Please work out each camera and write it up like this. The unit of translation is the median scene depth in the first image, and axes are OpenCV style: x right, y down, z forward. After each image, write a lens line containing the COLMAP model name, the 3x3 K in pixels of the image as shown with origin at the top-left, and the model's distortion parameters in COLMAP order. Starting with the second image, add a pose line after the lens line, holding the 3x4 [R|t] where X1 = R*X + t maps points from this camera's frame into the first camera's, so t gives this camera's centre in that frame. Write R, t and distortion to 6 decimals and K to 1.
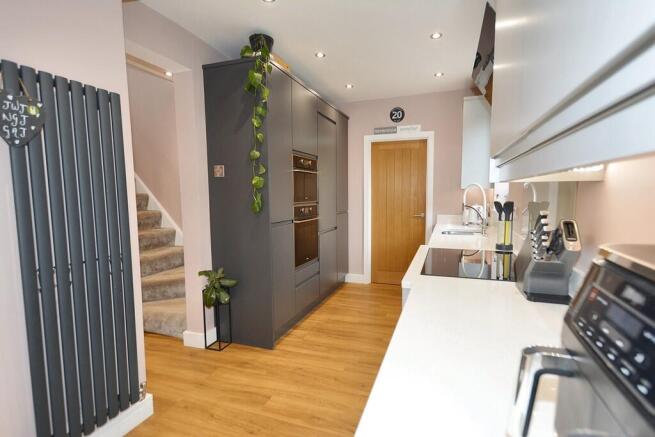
lens RADIAL K [[322.9, 0, 329.5], [0, 322.9, 221.2], [0, 0, 1]] dist [0.016712, -0.000451]
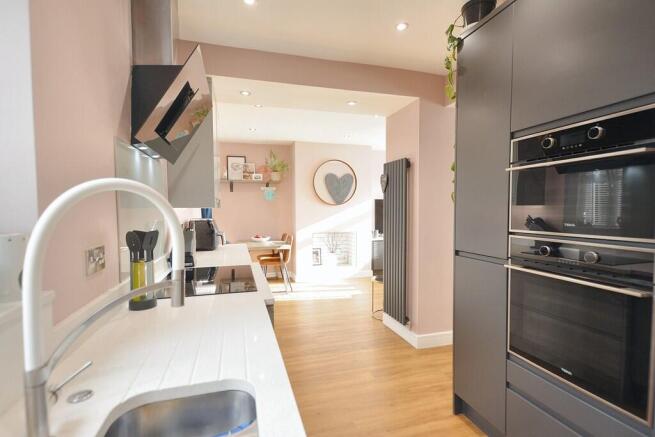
lens RADIAL K [[322.9, 0, 329.5], [0, 322.9, 221.2], [0, 0, 1]] dist [0.016712, -0.000451]
pose [[-0.805160, 0.034429, -0.592057, 0.403054], [-0.044869, 0.991916, 0.118700, -0.108815], [0.591358, 0.122138, -0.797106, 1.101792]]
